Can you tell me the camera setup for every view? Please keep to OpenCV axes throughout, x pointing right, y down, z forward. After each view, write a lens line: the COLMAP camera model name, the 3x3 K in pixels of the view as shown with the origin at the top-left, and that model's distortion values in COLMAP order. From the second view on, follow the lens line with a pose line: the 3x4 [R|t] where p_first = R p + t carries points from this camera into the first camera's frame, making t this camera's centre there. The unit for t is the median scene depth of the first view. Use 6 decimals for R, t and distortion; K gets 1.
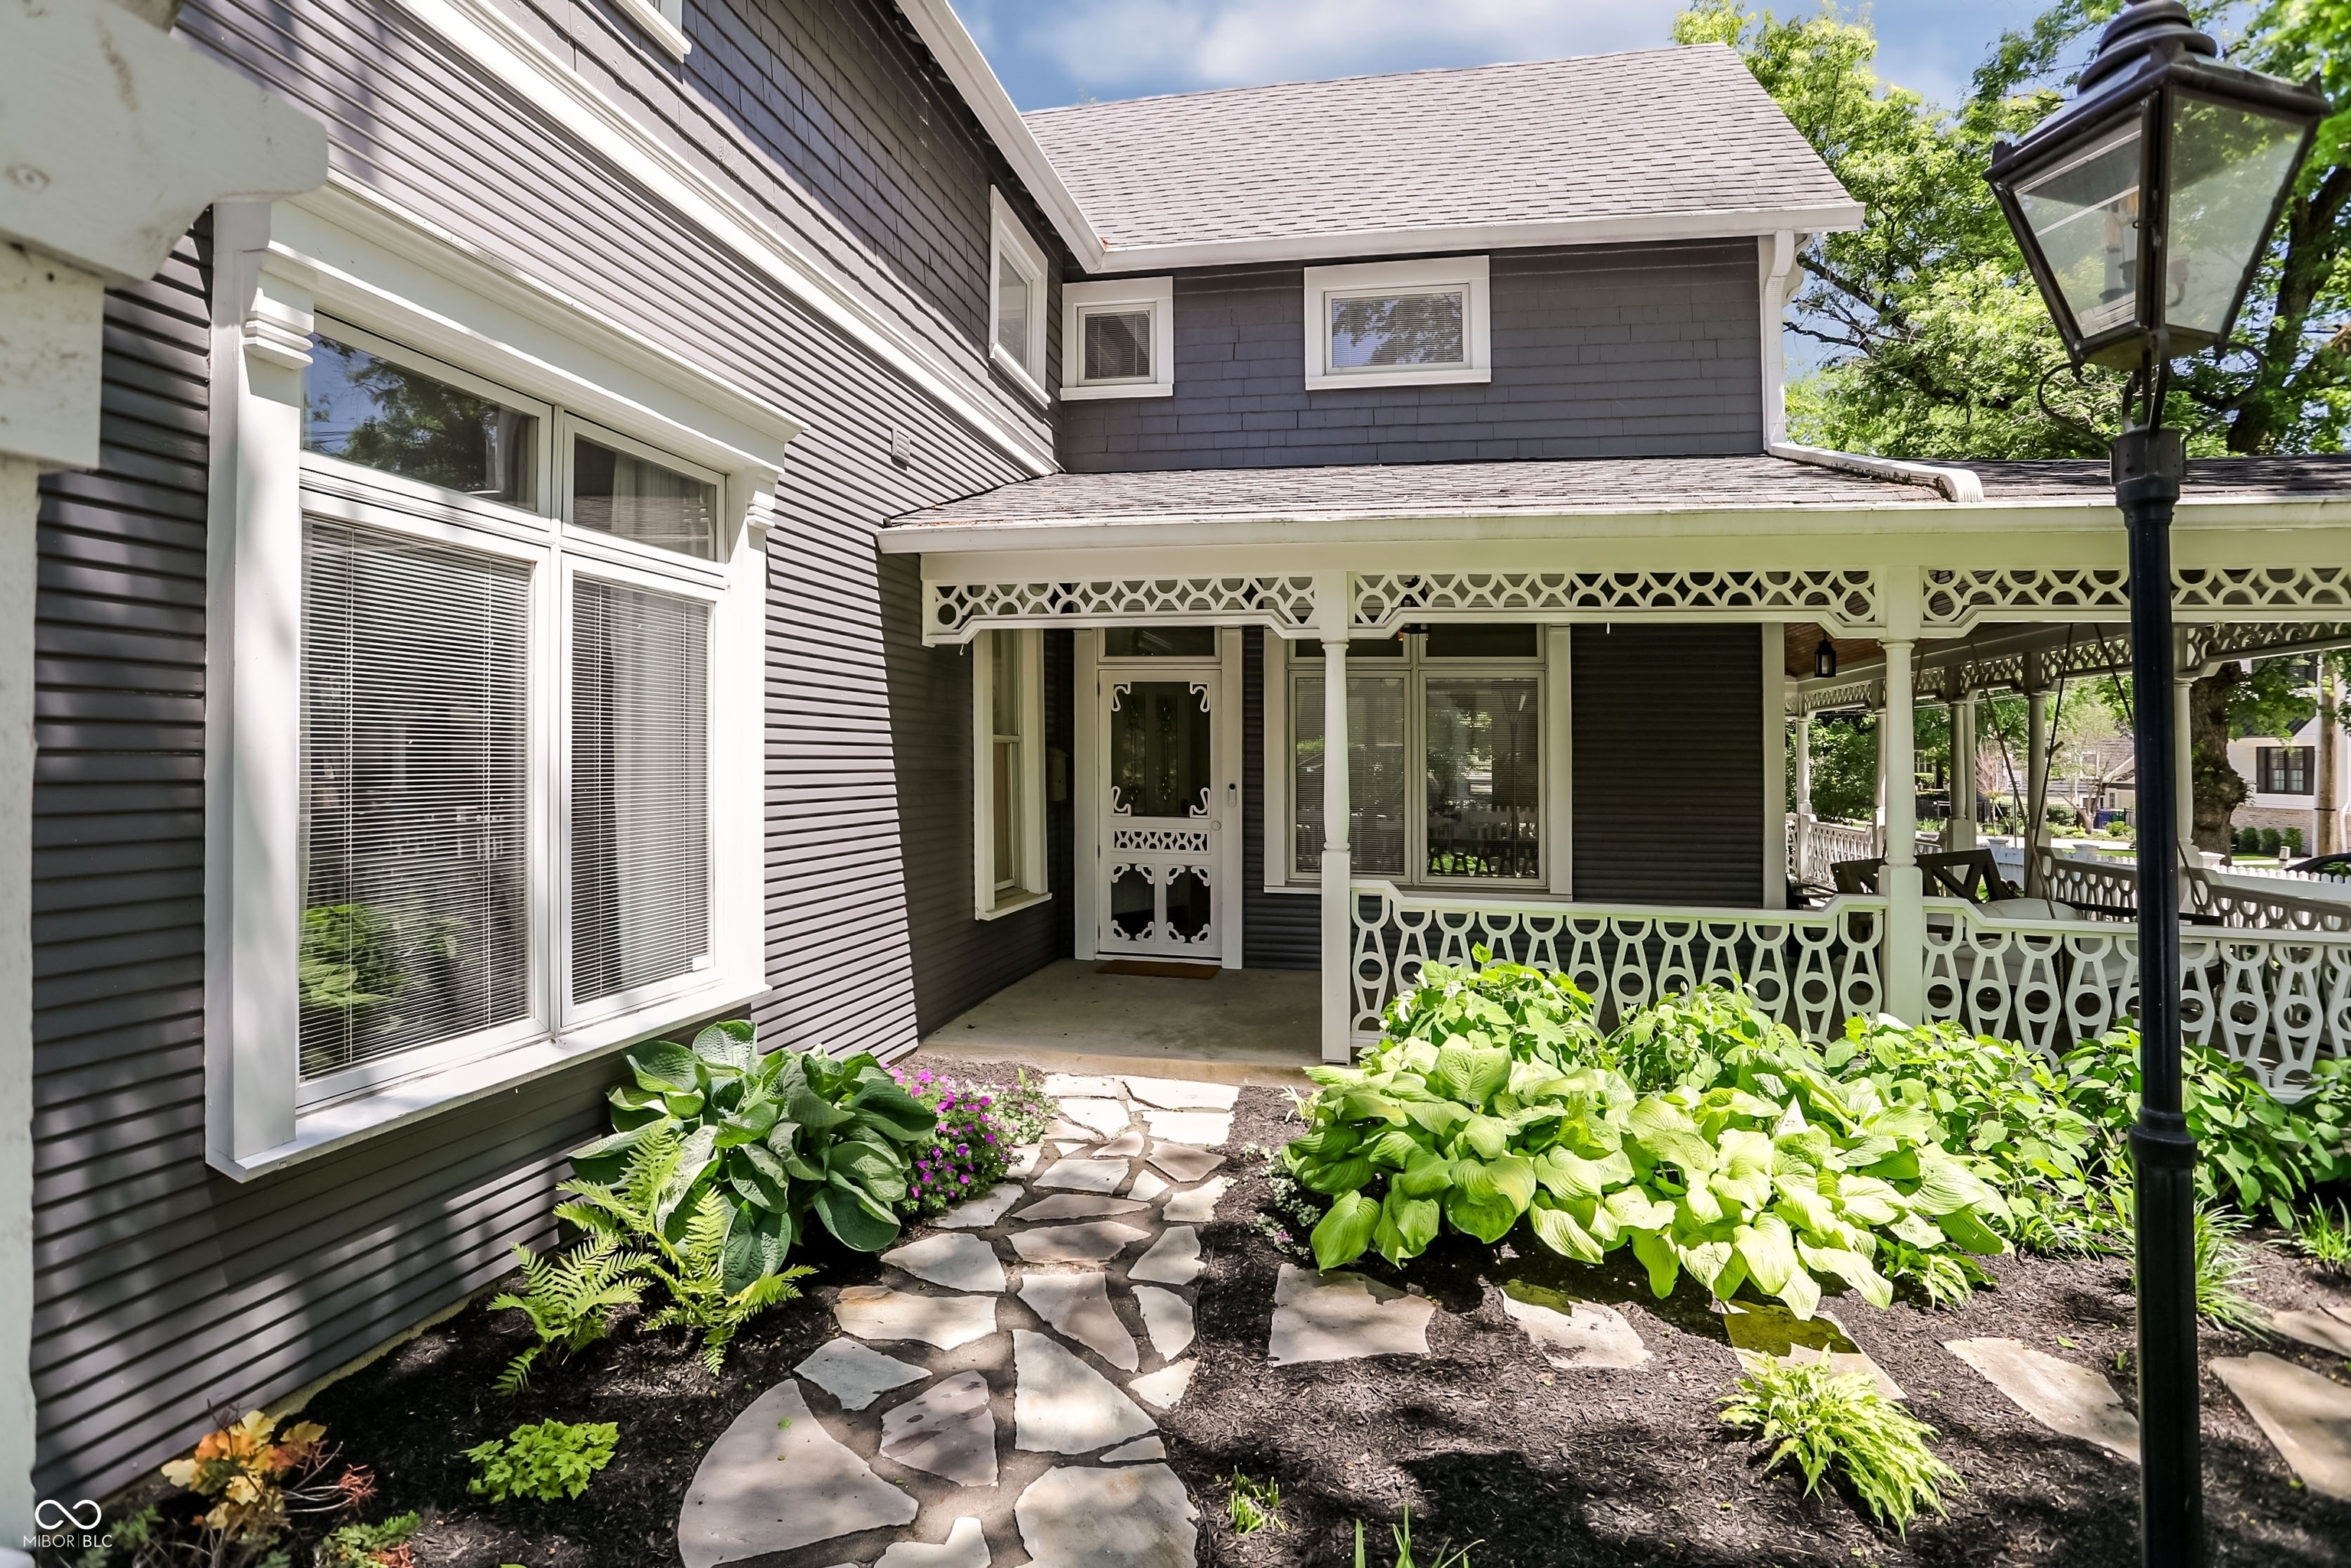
lens RADIAL K [[1182.7, 0, 1213.6], [0, 1182.7, 729.2], [0, 0, 1]] dist [-0.052979, 0.028260]
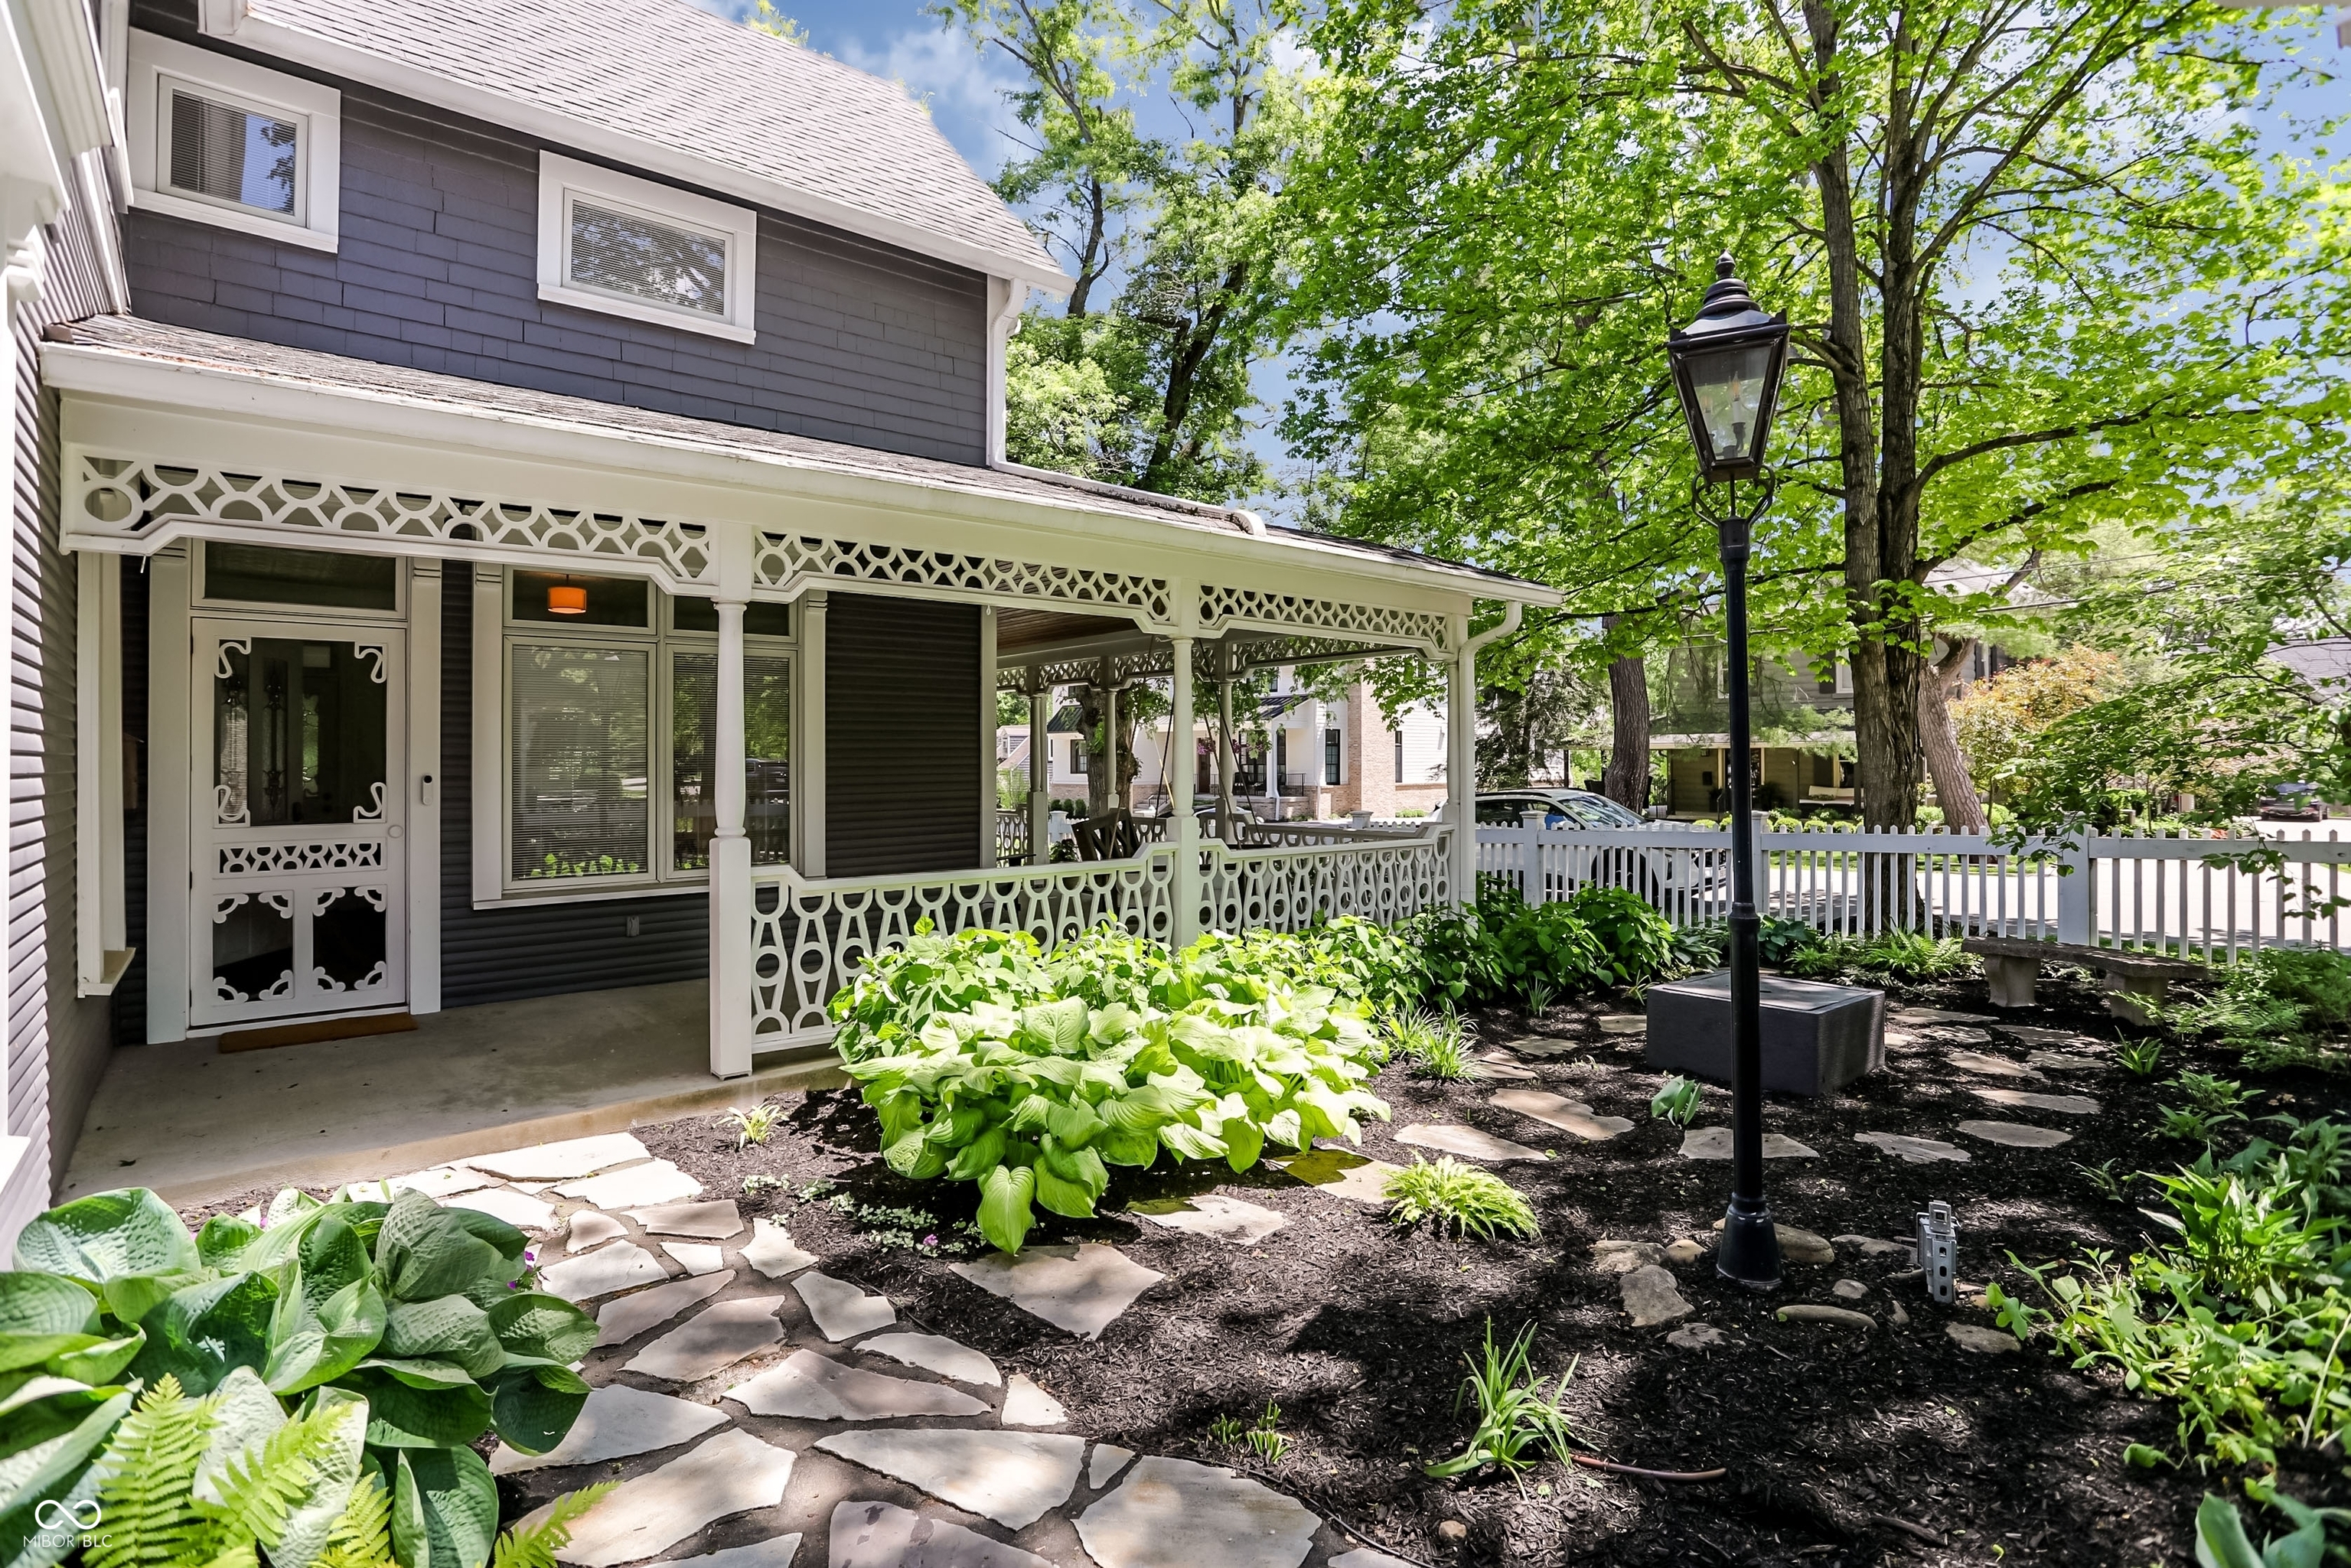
lens RADIAL K [[1150.5, 0, 1198.9], [0, 1150.5, 729.1], [0, 0, 1]] dist [-0.053725, 0.024509]
pose [[0.617799, -0.001905, 0.786334, -0.353806], [-0.000544, 0.999996, 0.002850, 0.018336], [-0.786336, -0.002189, 0.617795, 0.193531]]
